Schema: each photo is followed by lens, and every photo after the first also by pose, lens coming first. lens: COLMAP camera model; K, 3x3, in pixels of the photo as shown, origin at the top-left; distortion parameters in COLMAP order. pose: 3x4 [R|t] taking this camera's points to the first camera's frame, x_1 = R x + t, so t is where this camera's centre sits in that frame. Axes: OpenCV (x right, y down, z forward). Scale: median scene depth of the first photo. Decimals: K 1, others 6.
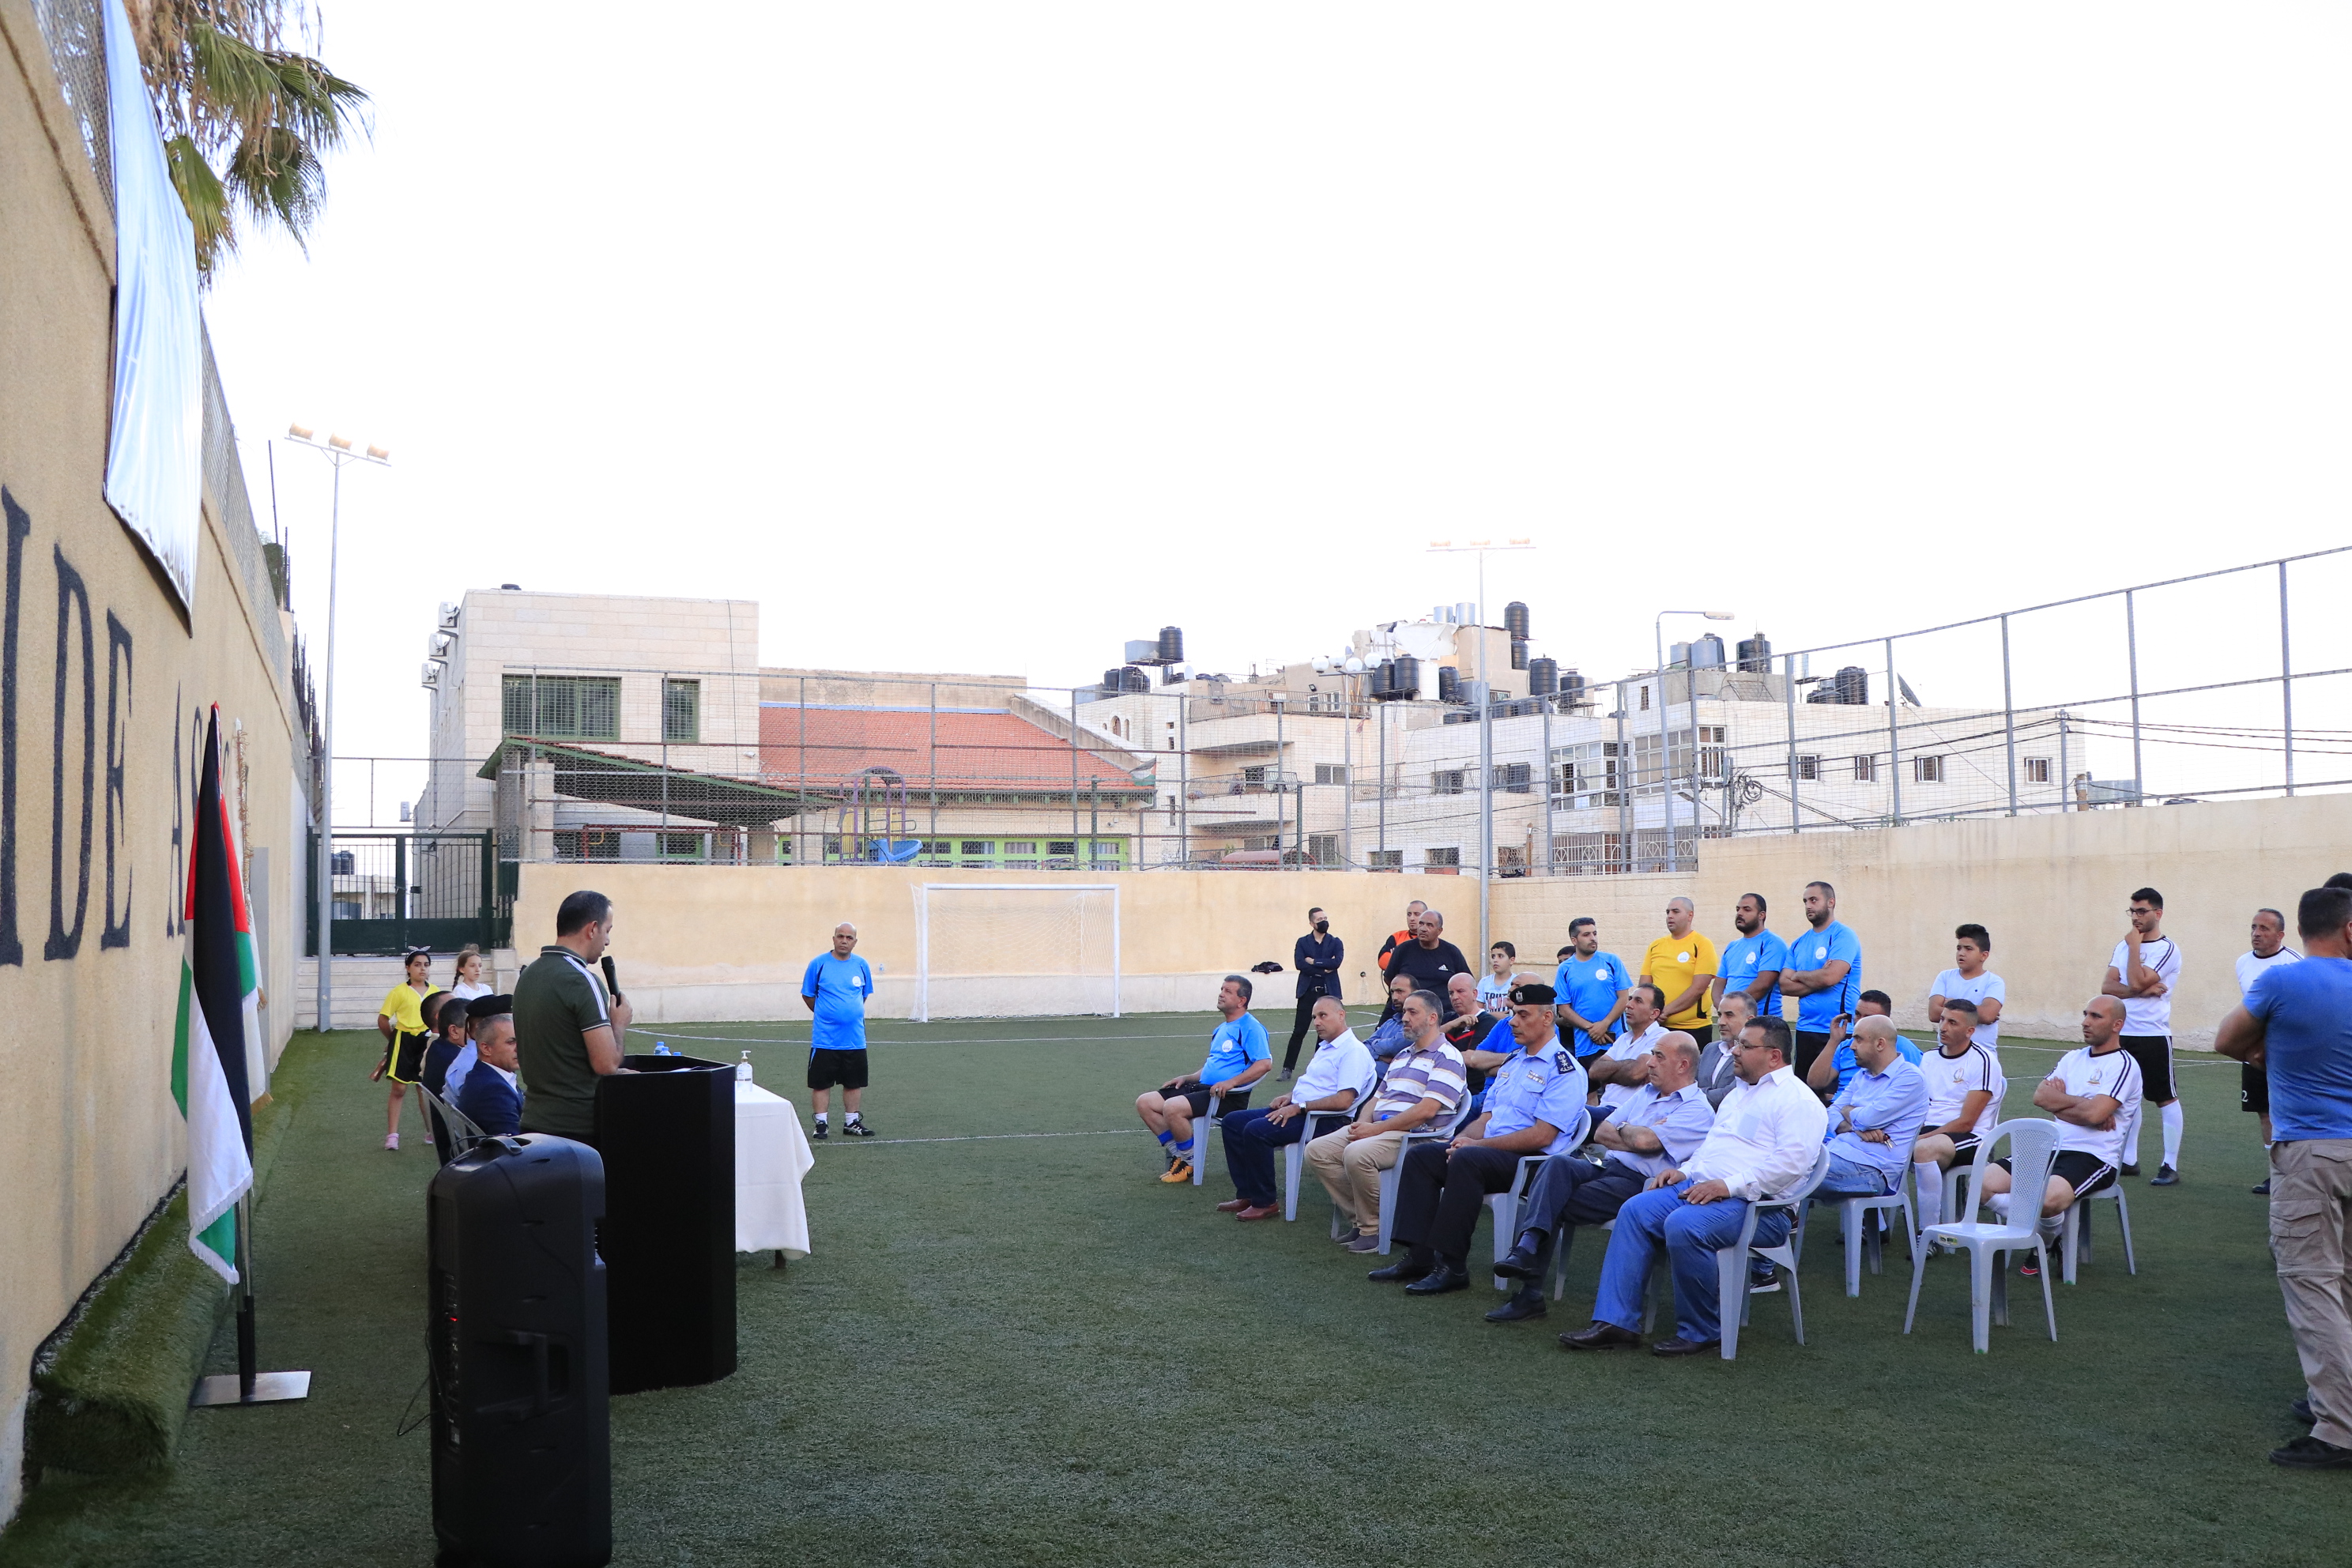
lens RADIAL K [[1936.9, 0, 1194.3], [0, 1936.9, 795.4], [0, 0, 1]] dist [-0.176382, 0.151562]
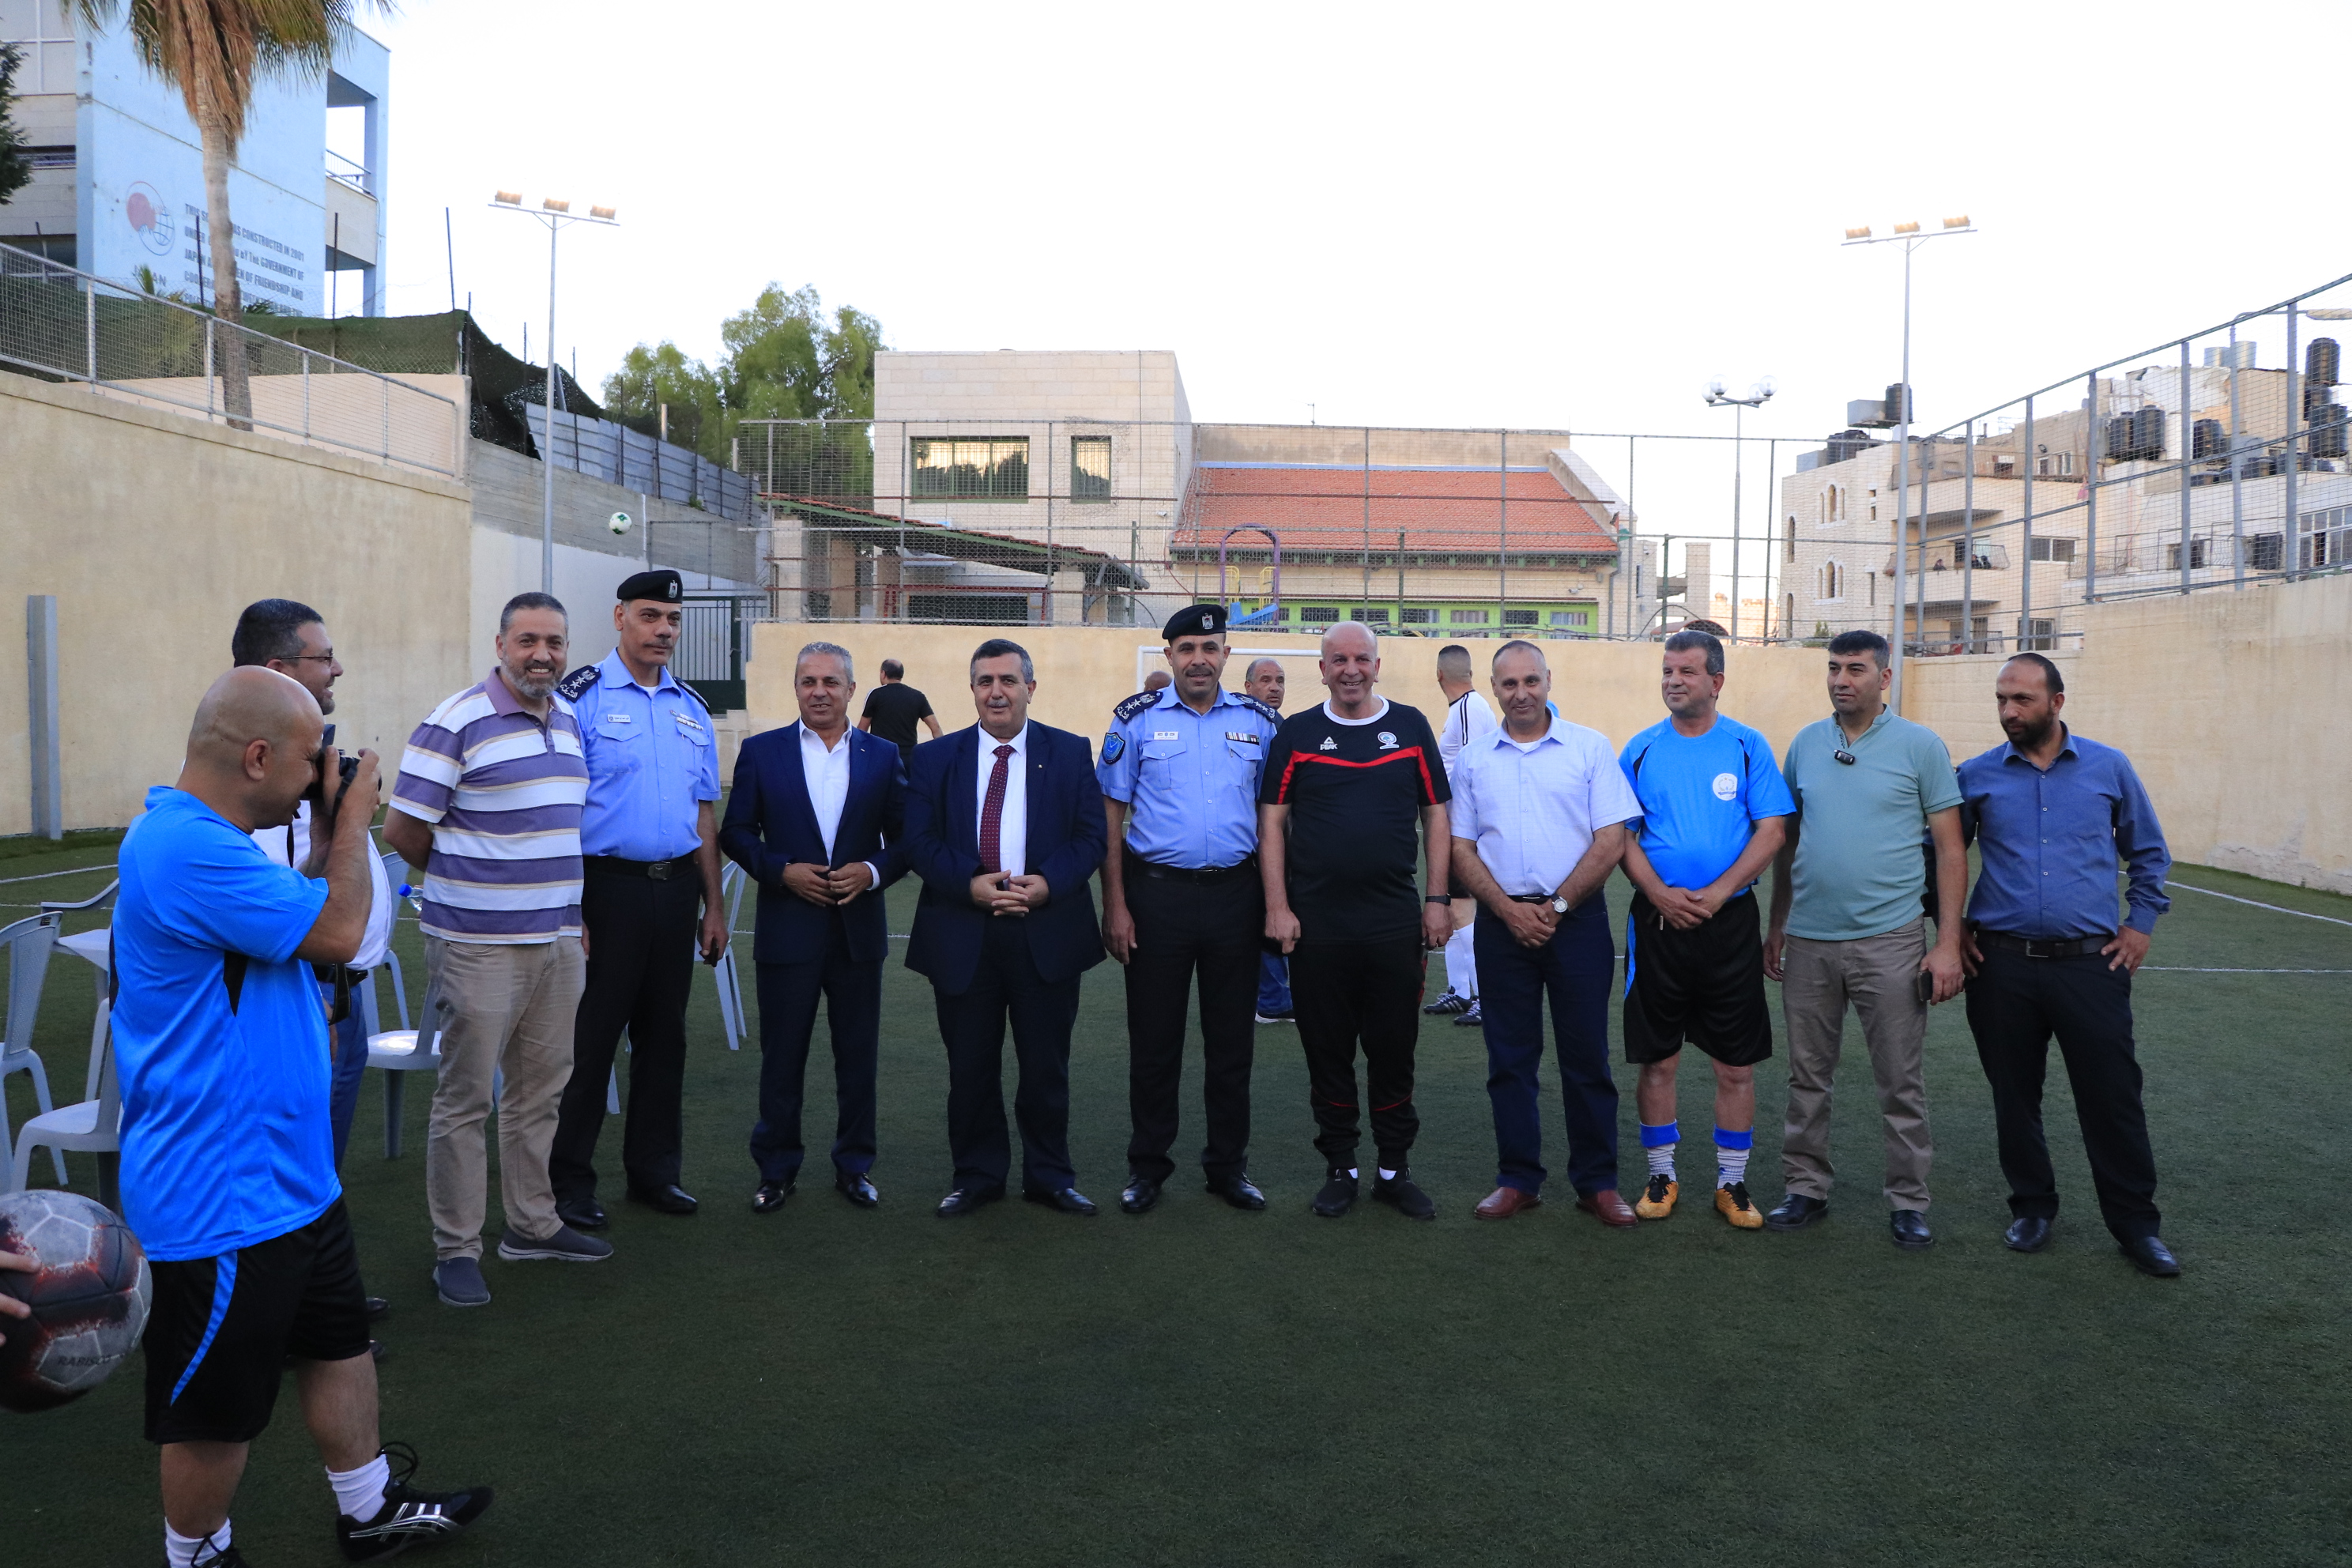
lens RADIAL K [[1938.5, 0, 1184.8], [0, 1938.5, 803.0], [0, 0, 1]] dist [-0.183490, 0.162601]
pose [[0.895713, 0.047446, -0.442093, 0.117056], [0.003738, 0.993452, 0.114192, 0.006449], [0.444616, -0.103936, 0.889671, 0.084041]]
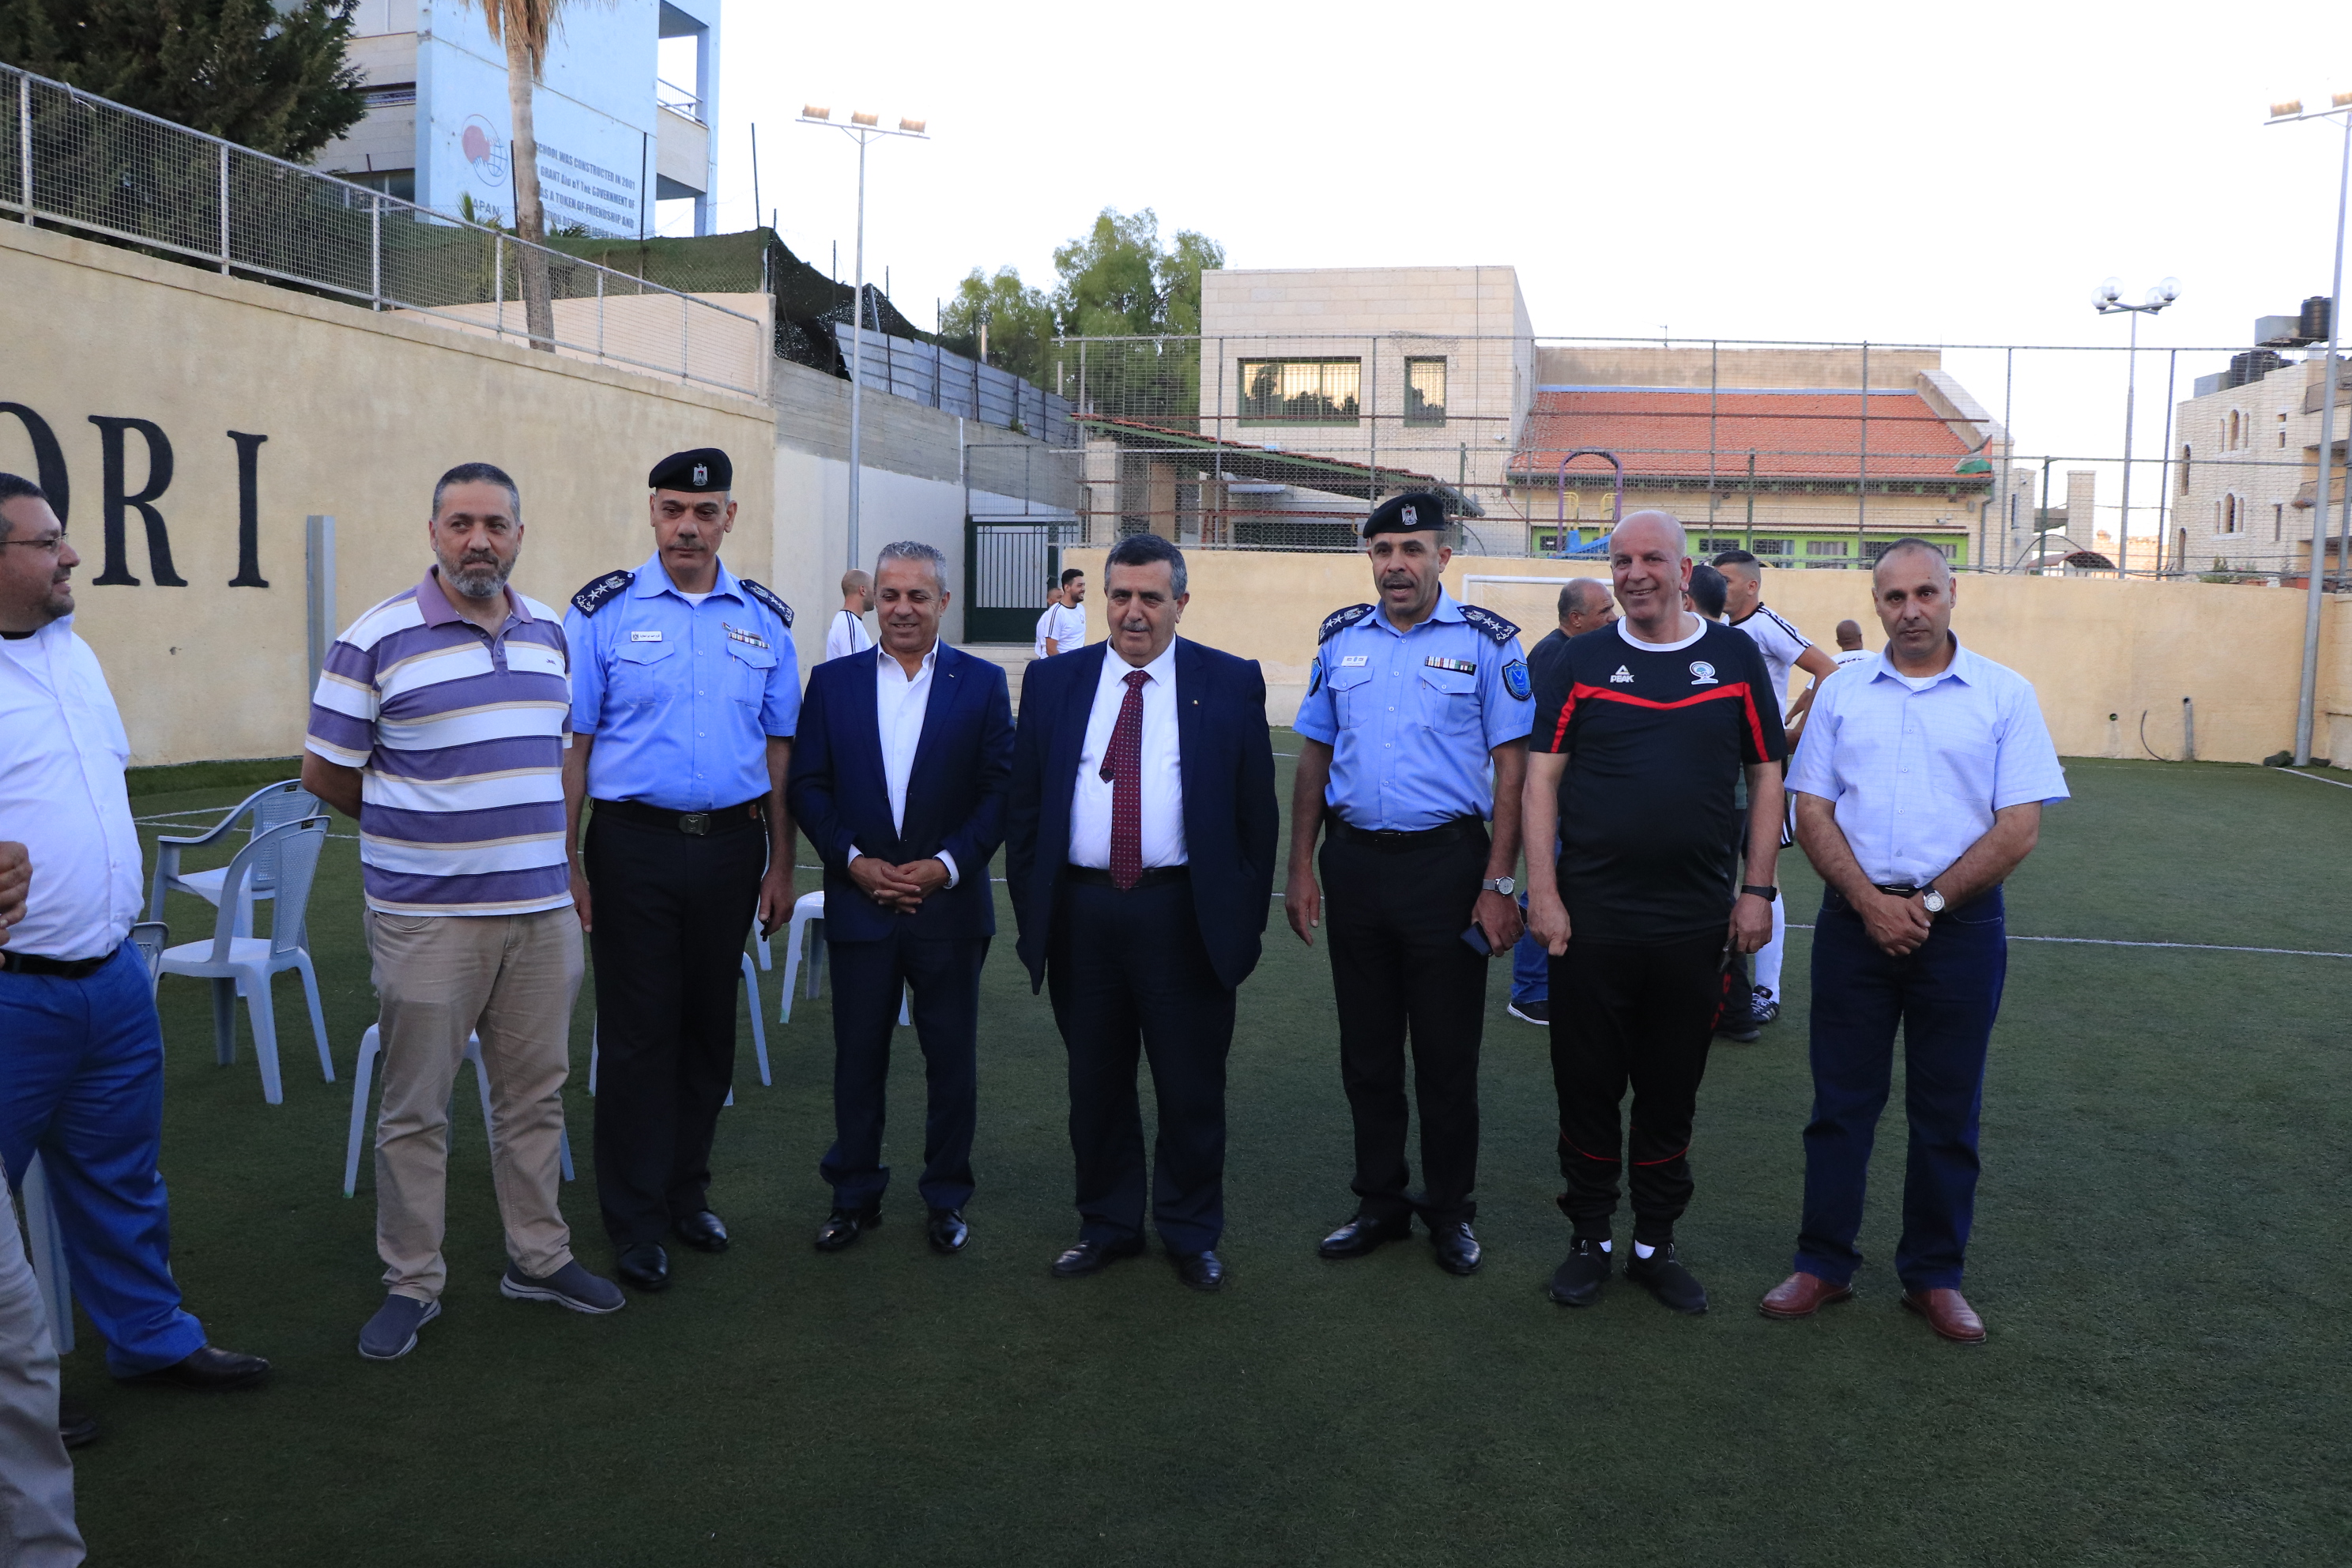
lens RADIAL K [[1936.9, 0, 1194.3], [0, 1936.9, 795.4], [0, 0, 1]] dist [-0.176382, 0.151562]
pose [[0.803613, 0.079603, -0.589805, 0.112393], [0.007035, 0.989675, 0.143157, 0.008372], [0.595111, -0.119192, 0.794755, 0.104432]]
